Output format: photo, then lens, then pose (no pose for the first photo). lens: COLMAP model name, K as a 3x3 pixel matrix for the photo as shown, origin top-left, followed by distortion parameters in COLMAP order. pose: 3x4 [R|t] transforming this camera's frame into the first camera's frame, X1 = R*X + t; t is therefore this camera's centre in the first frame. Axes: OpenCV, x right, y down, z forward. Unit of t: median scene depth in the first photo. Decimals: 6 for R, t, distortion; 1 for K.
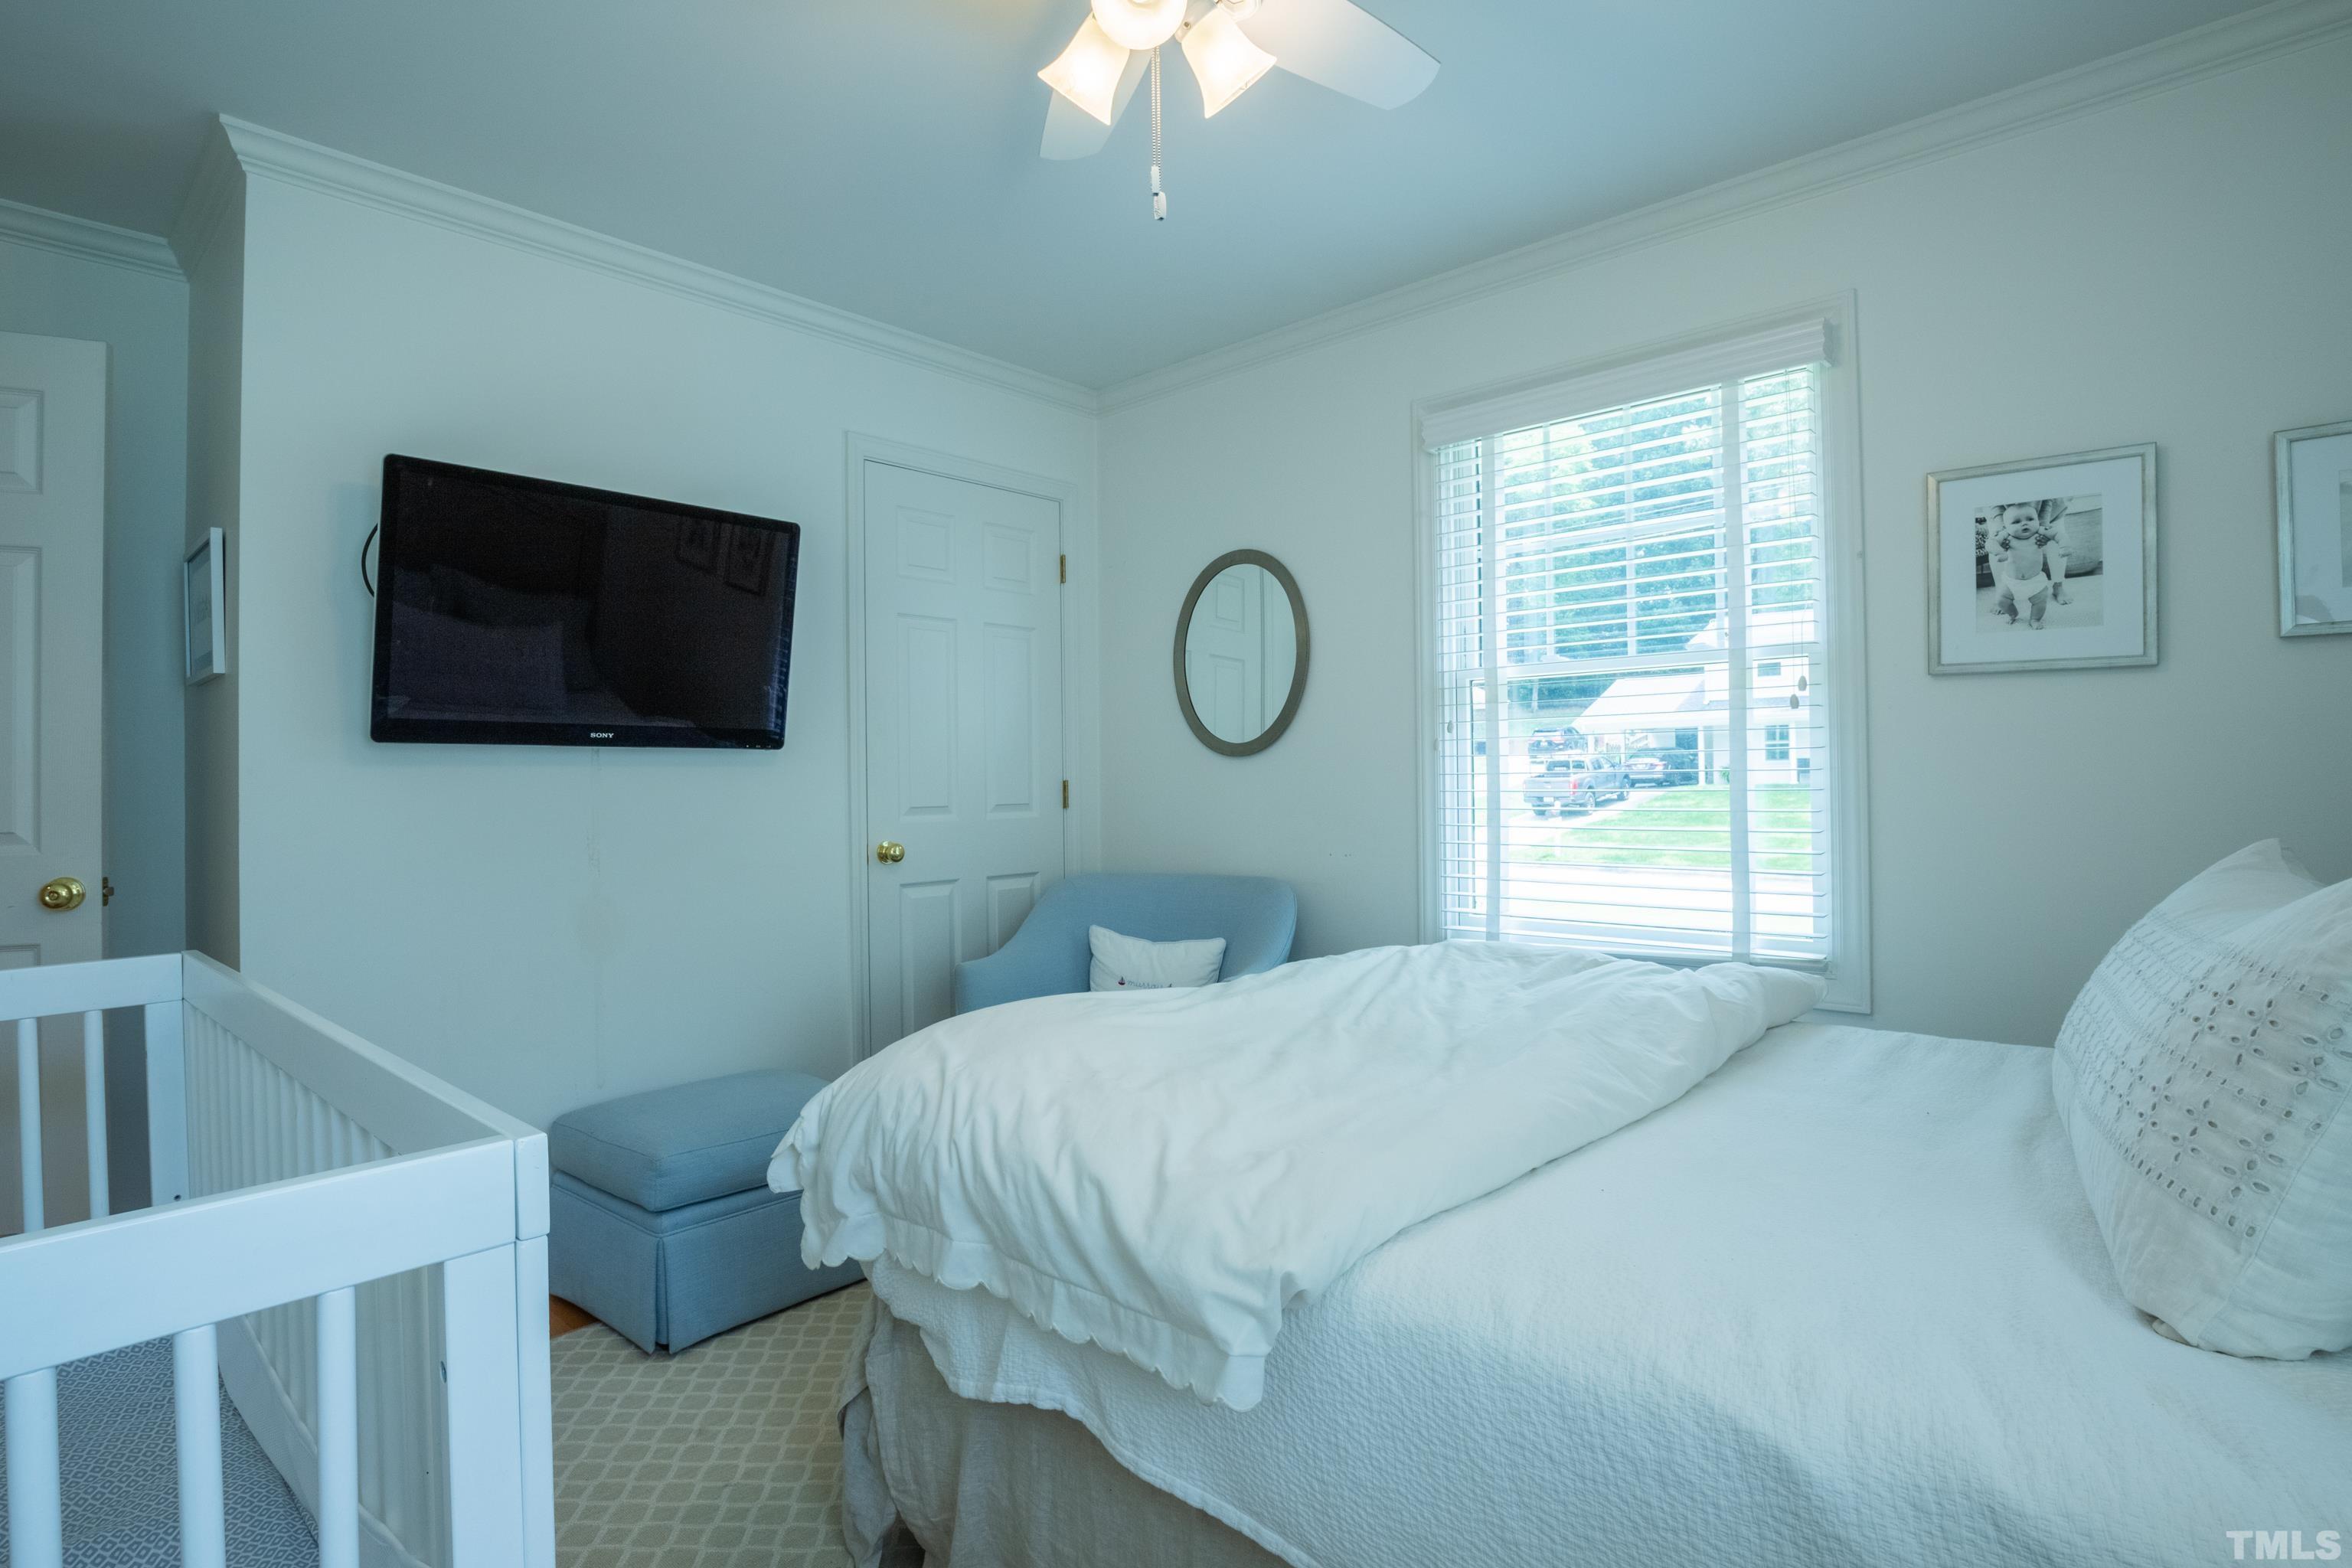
lens RADIAL K [[1169.3, 0, 1174.3], [0, 1169.3, 783.5], [0, 0, 1]] dist [-0.037115, 0.001898]
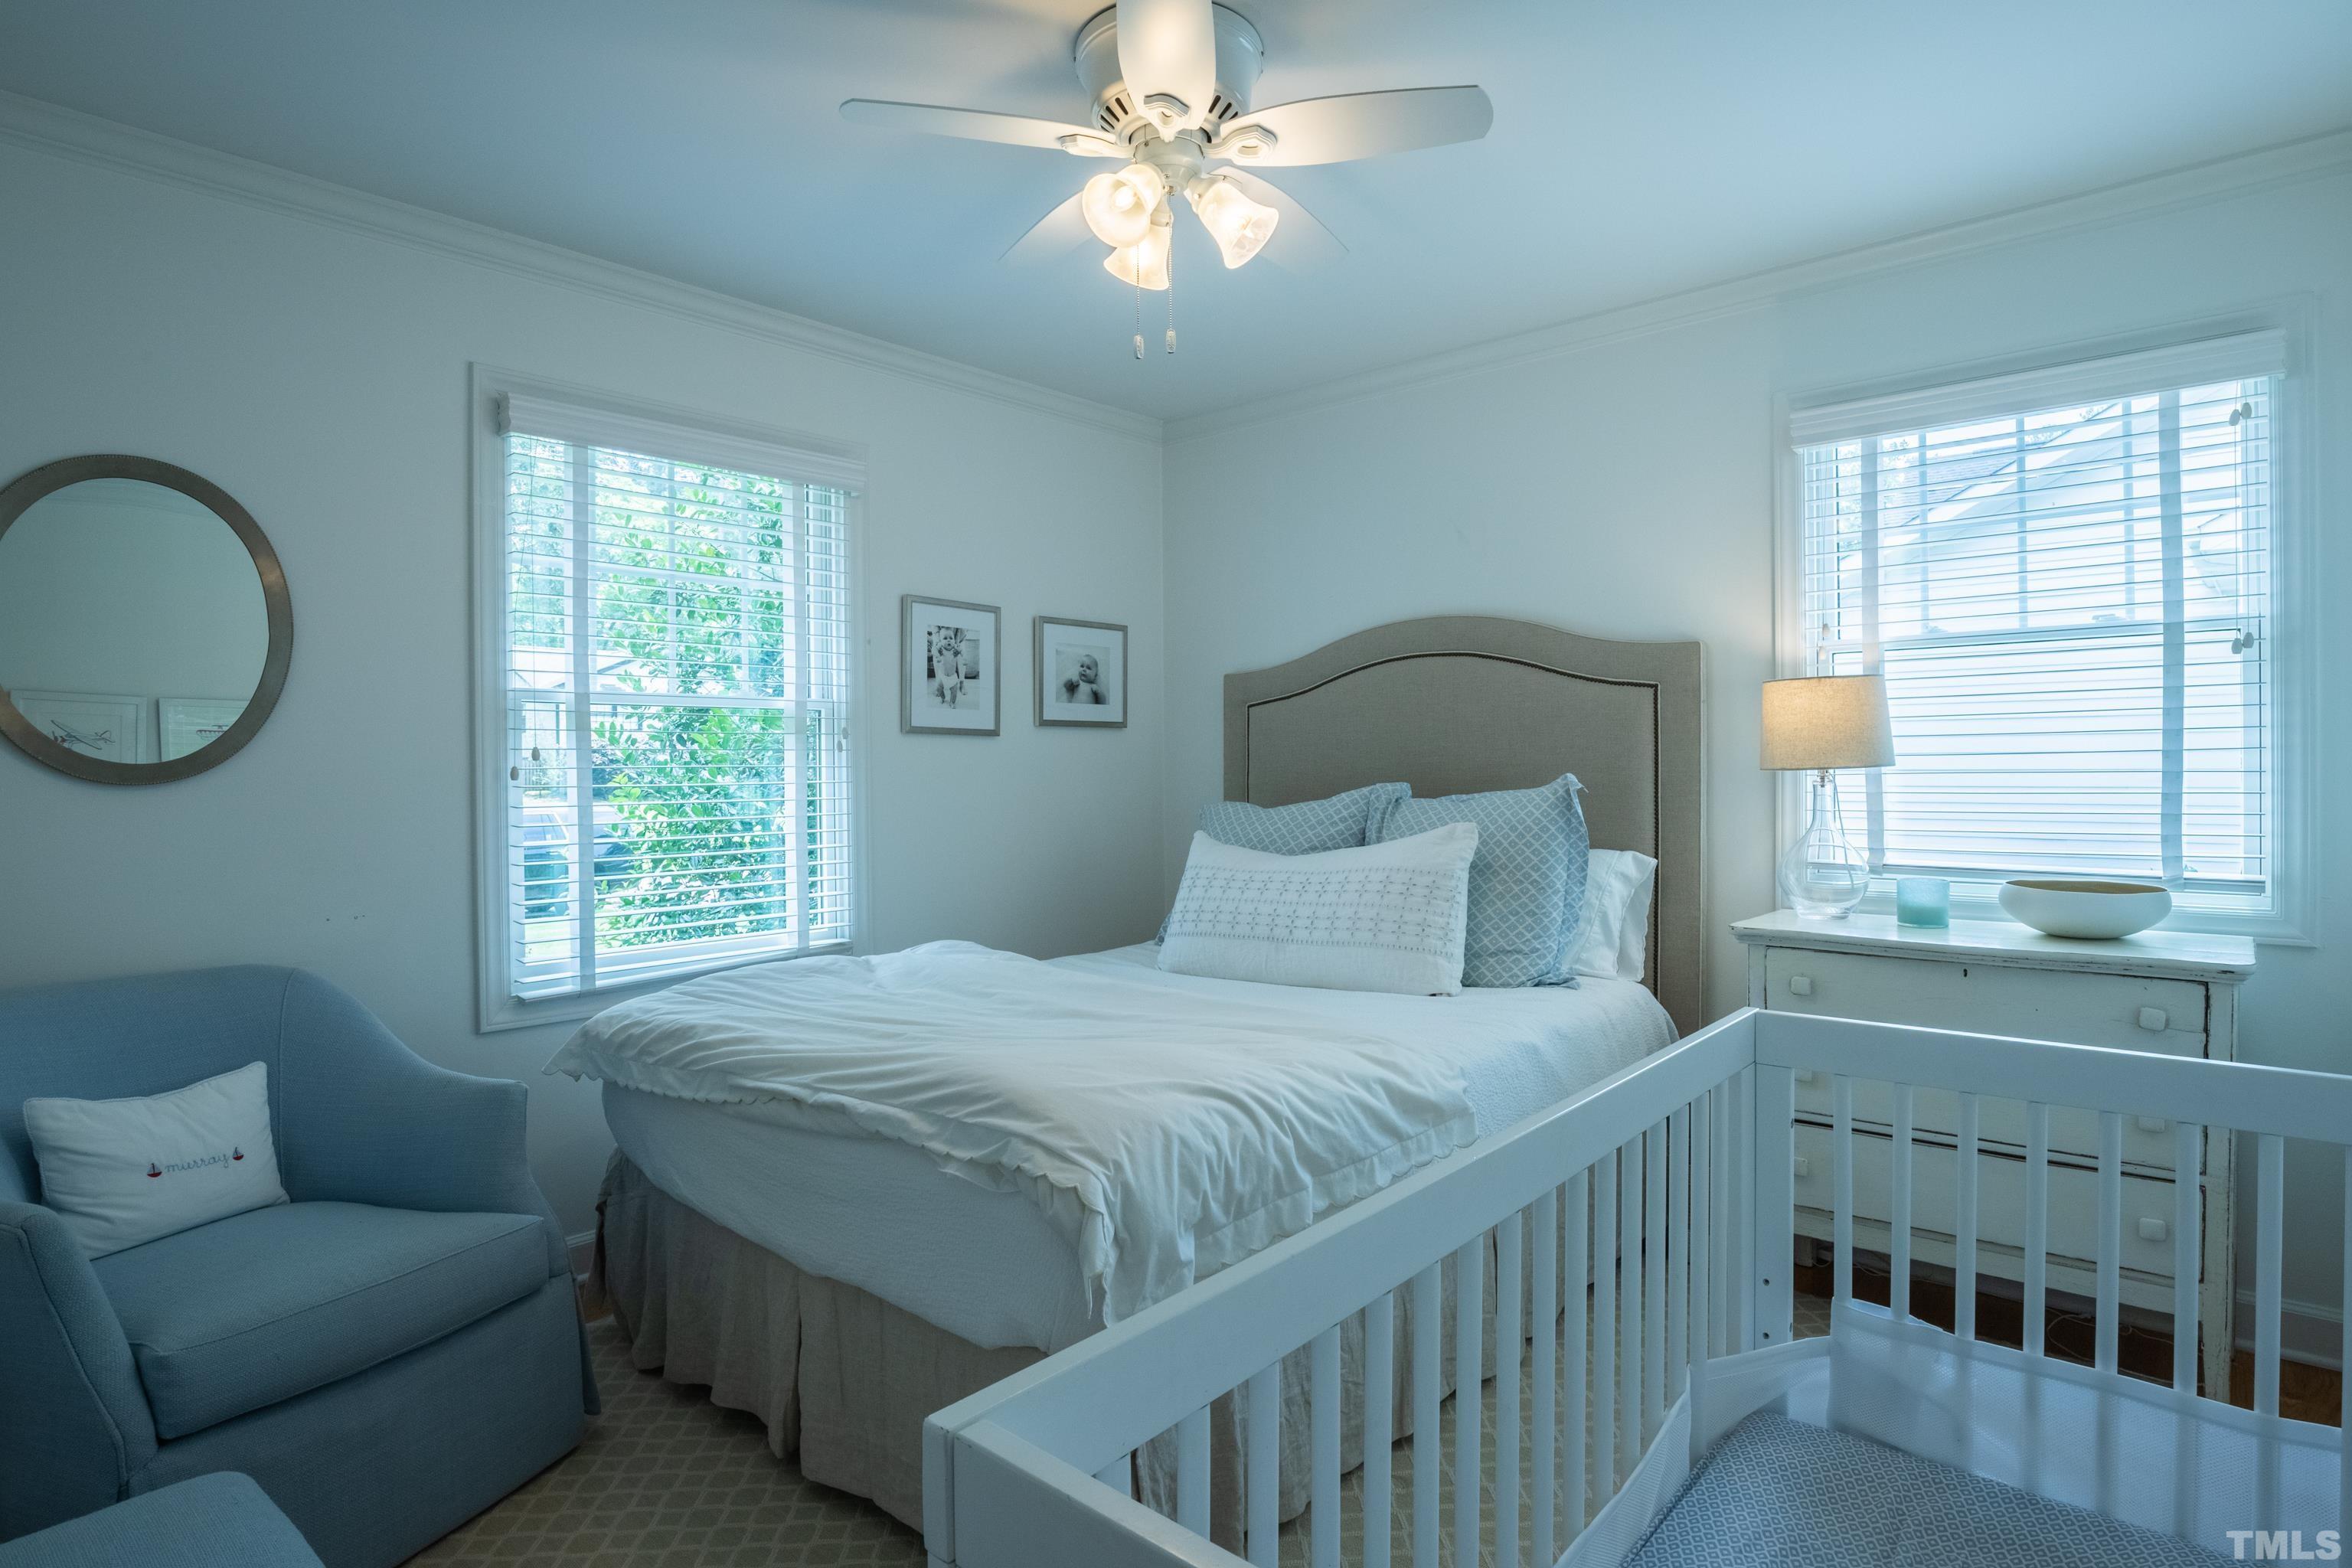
lens RADIAL K [[1199.4, 0, 1174.7], [0, 1199.4, 786.0], [0, 0, 1]] dist [-0.000023, 0.000004]
pose [[-0.012059, -0.005137, 0.999914, -0.923297], [0.002214, 0.999984, 0.005164, -0.034418], [-0.999925, 0.002276, -0.012048, 0.712729]]
